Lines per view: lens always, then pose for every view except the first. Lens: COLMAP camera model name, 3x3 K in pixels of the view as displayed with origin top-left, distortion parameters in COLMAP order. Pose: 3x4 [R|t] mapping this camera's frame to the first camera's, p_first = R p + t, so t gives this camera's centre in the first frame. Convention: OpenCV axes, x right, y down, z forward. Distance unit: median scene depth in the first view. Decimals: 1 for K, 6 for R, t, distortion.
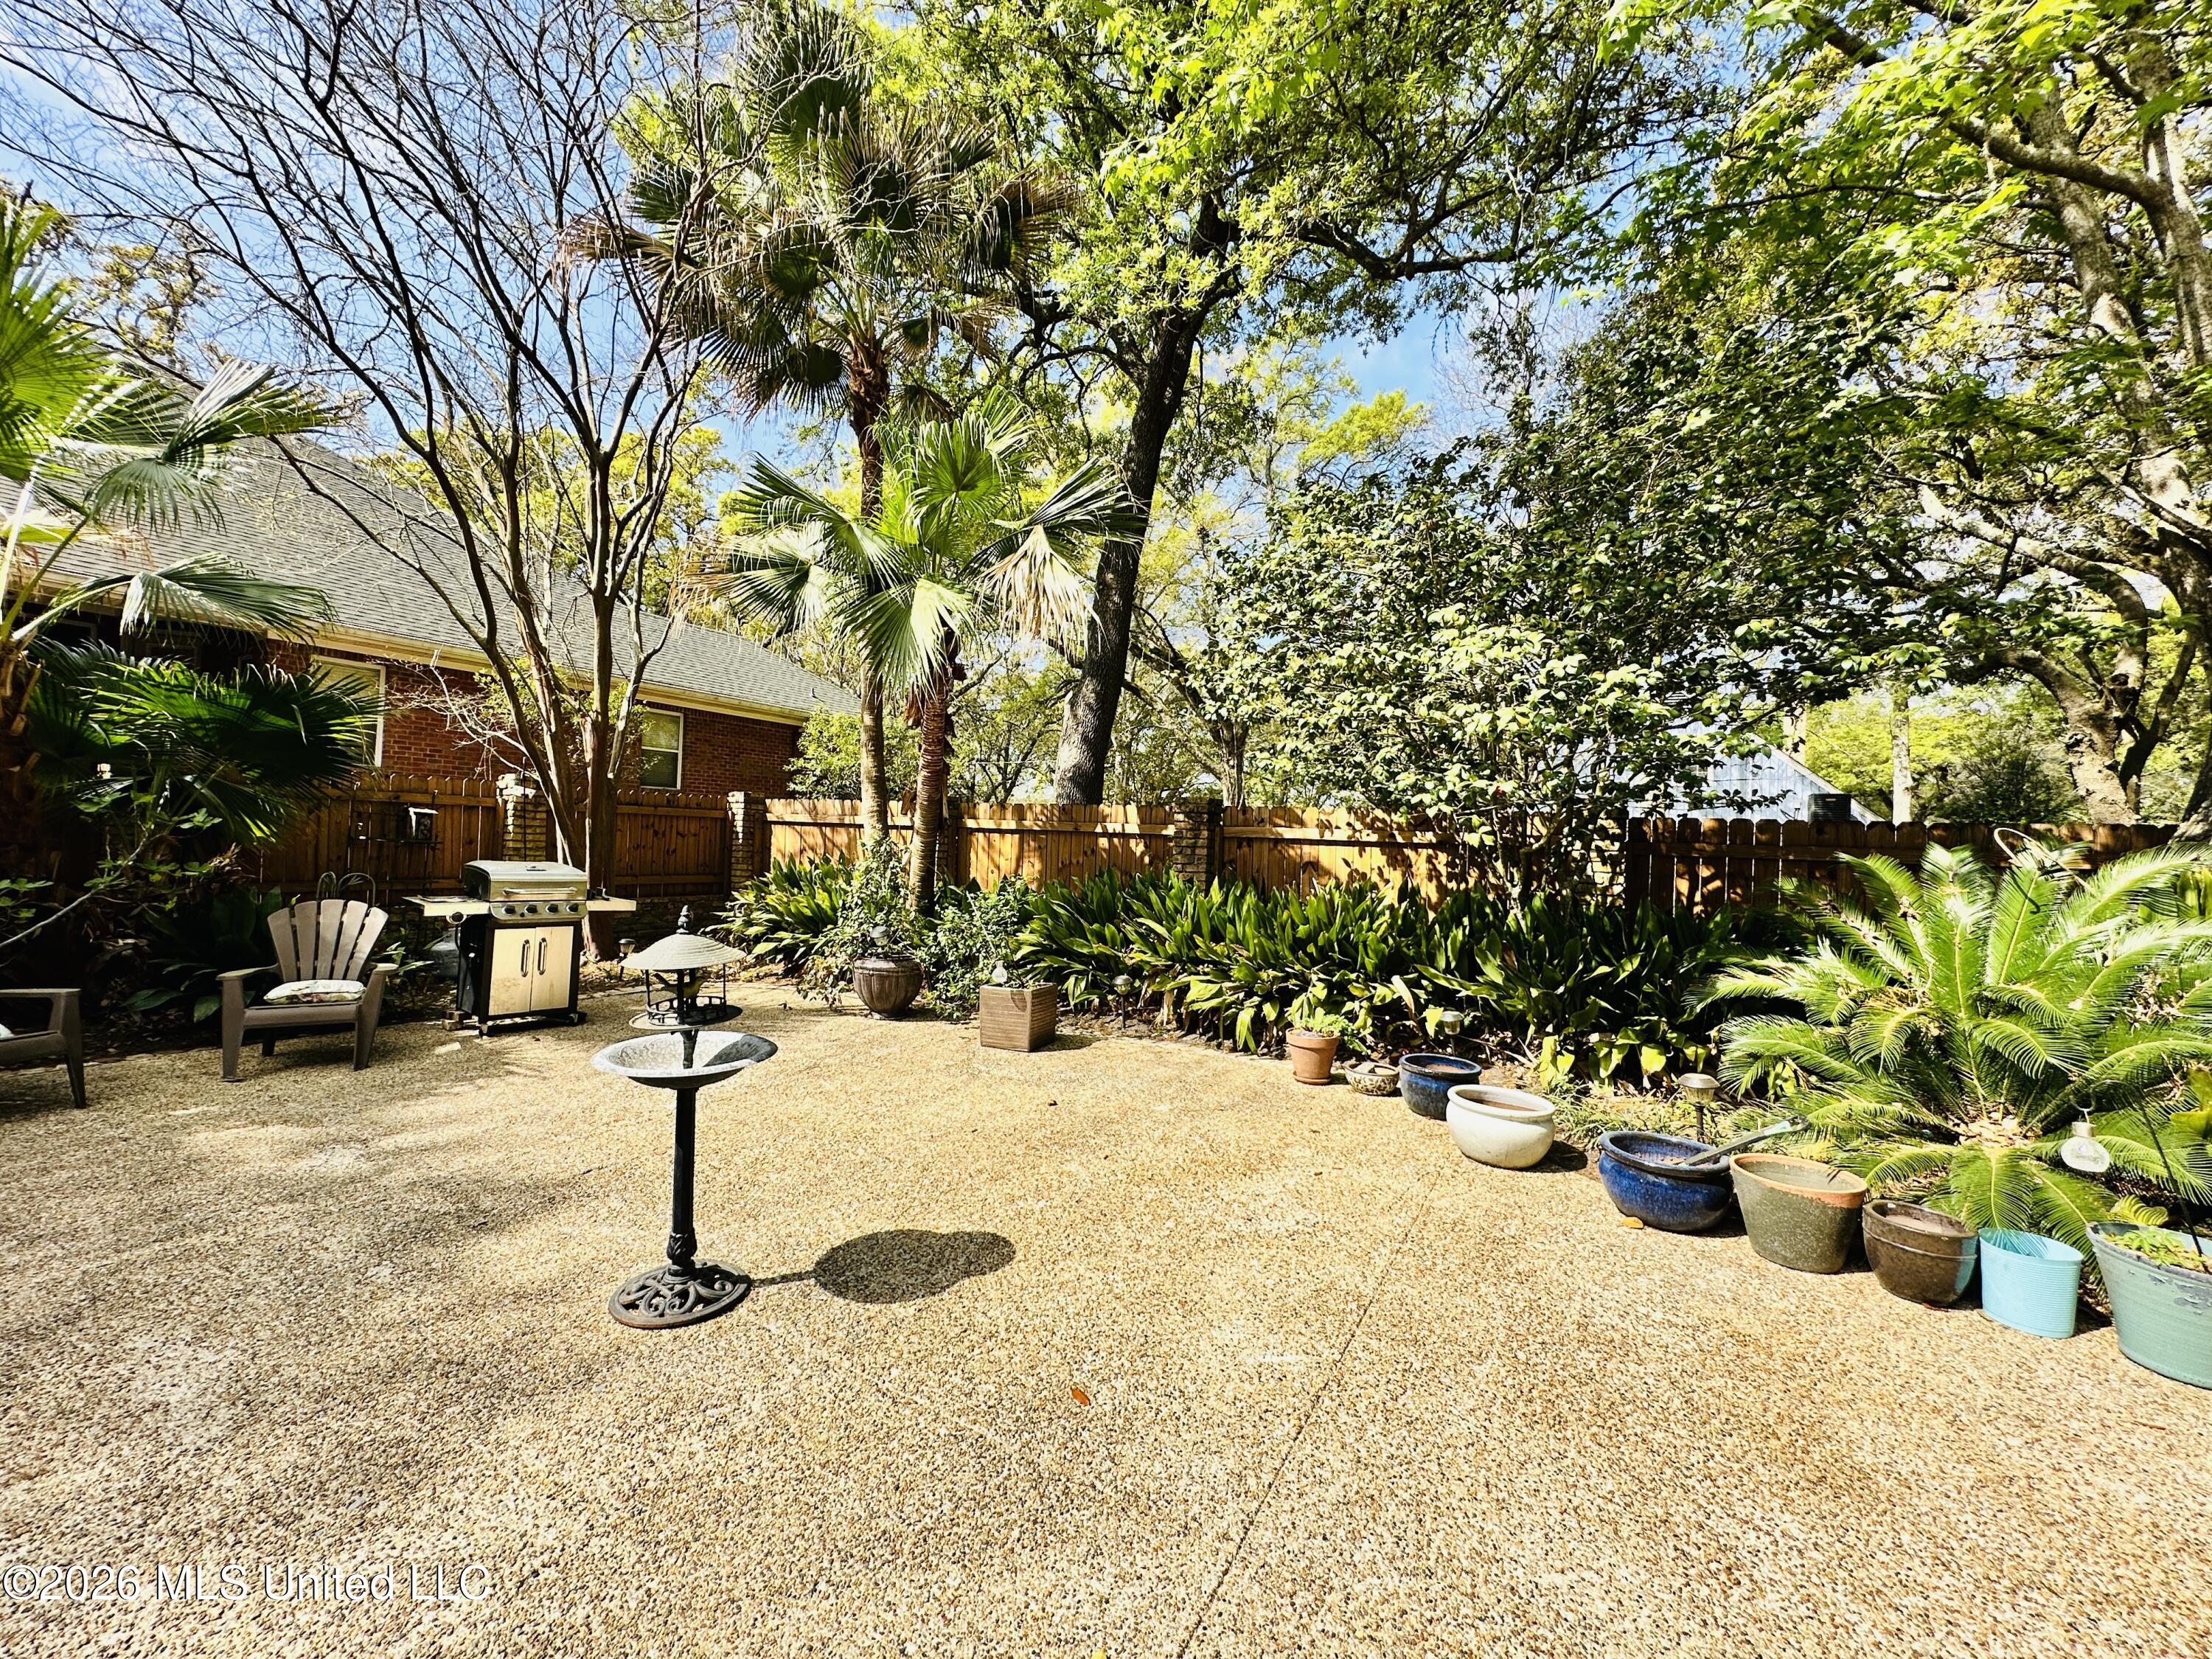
lens RADIAL K [[881.8, 0, 1106.0], [0, 881.8, 829.5], [0, 0, 1]] dist [0.001402, -0.000013]
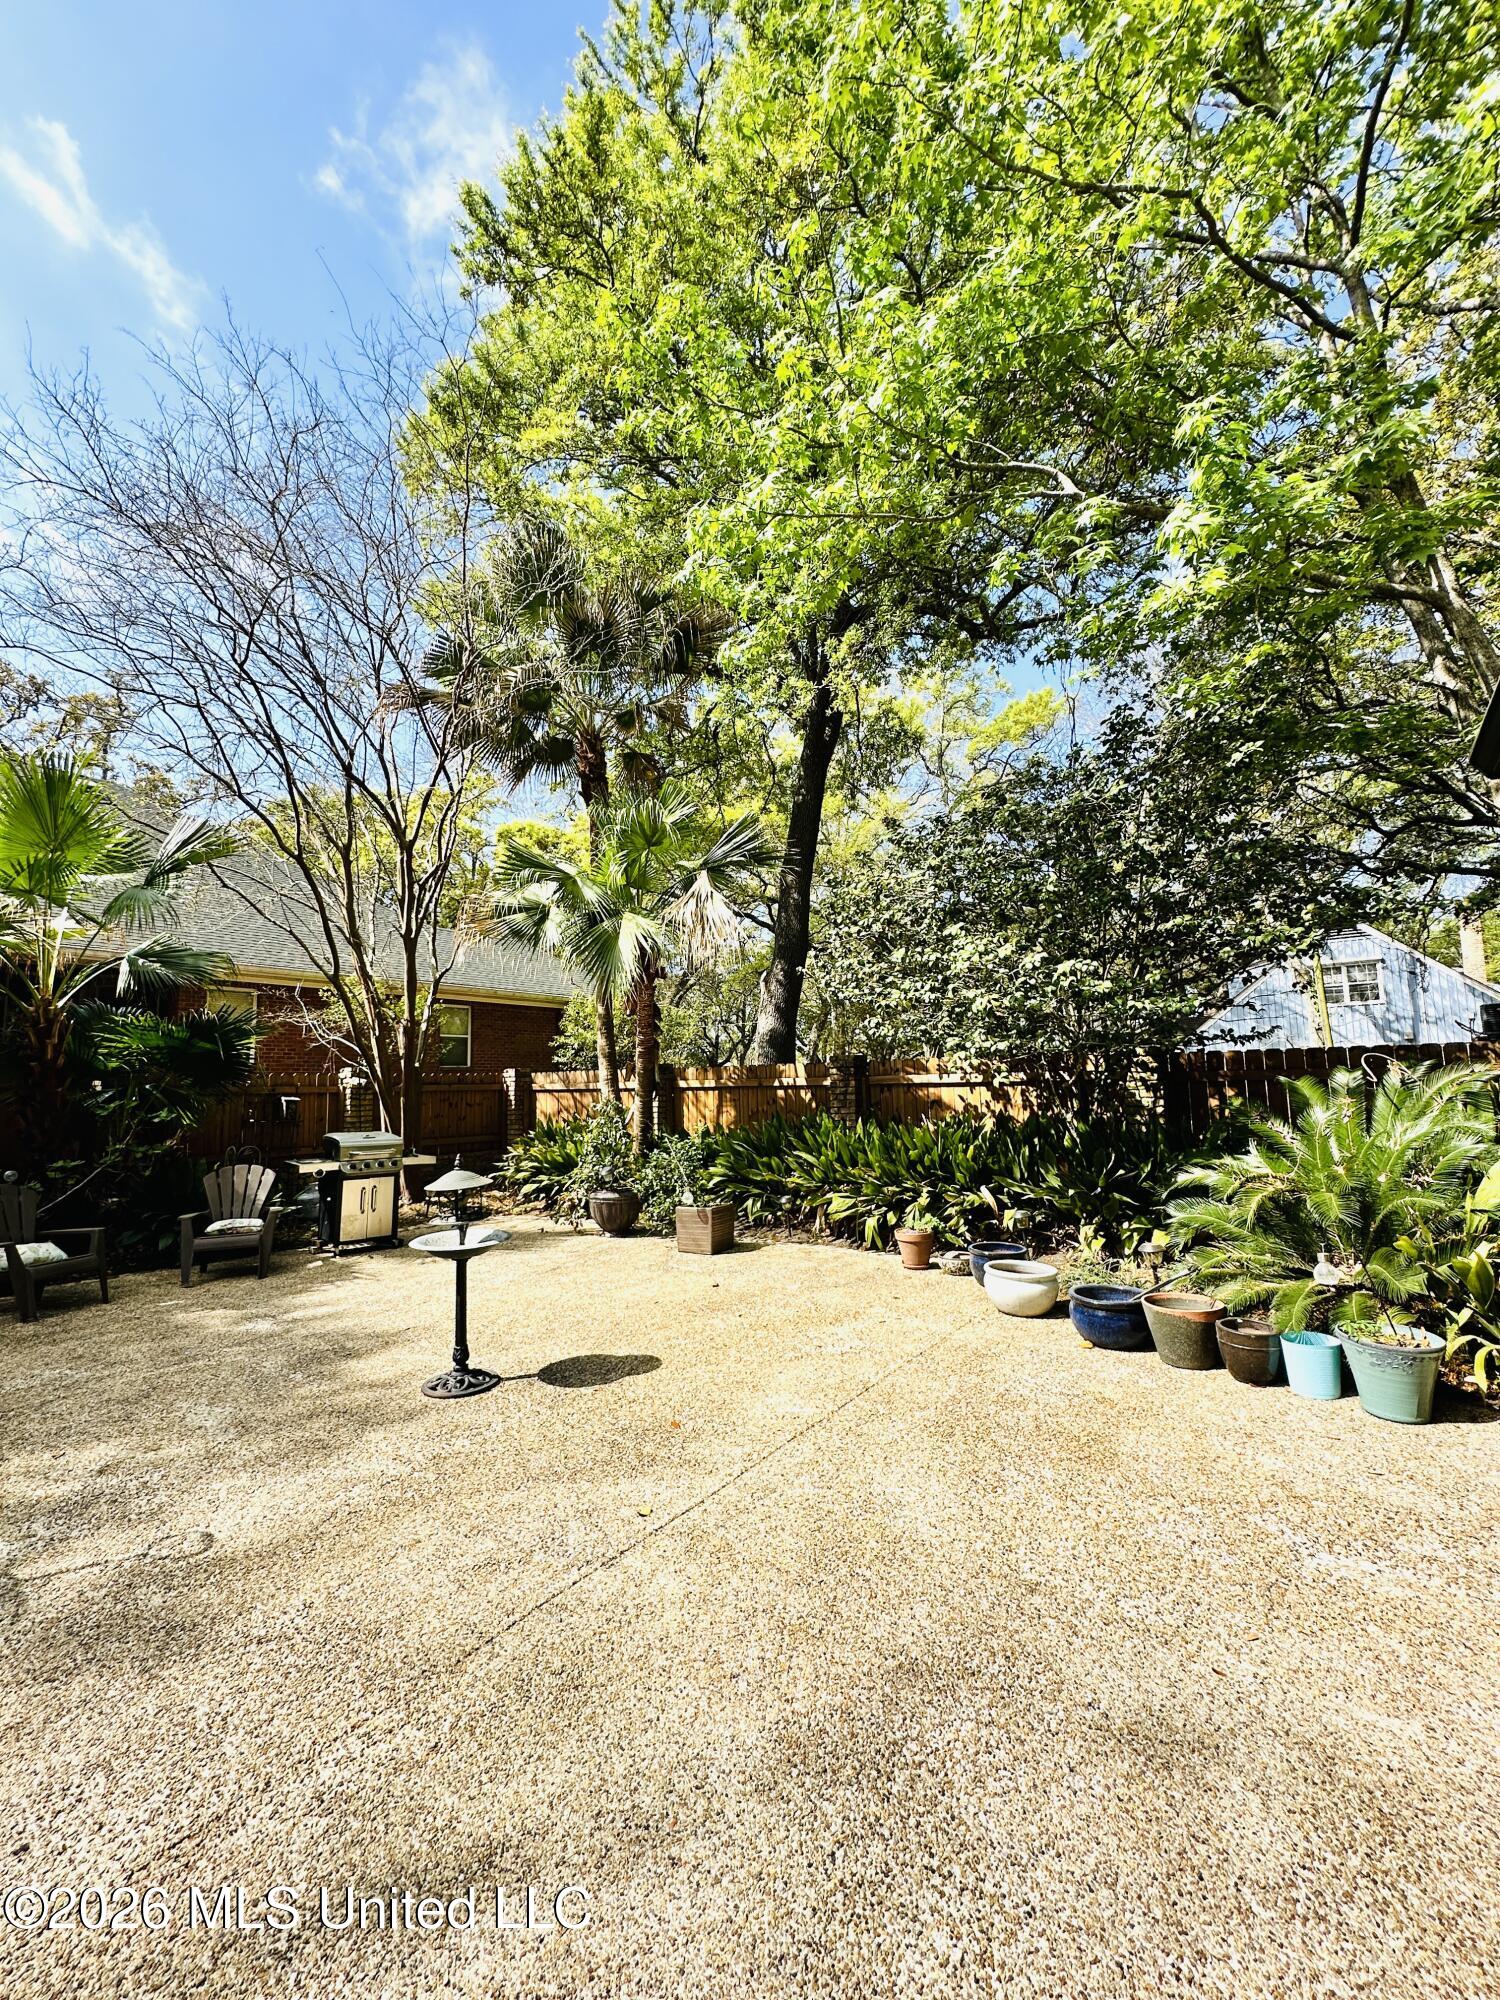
lens RADIAL K [[797.3, 0, 750.0], [0, 797.3, 1000.0], [0, 0, 1]] dist [0.001402, -0.000013]
pose [[0.991138, -0.069933, -0.112933, 0.116414], [0.058771, 0.993319, -0.099312, -0.009778], [0.119124, 0.091795, 0.988627, -0.205172]]
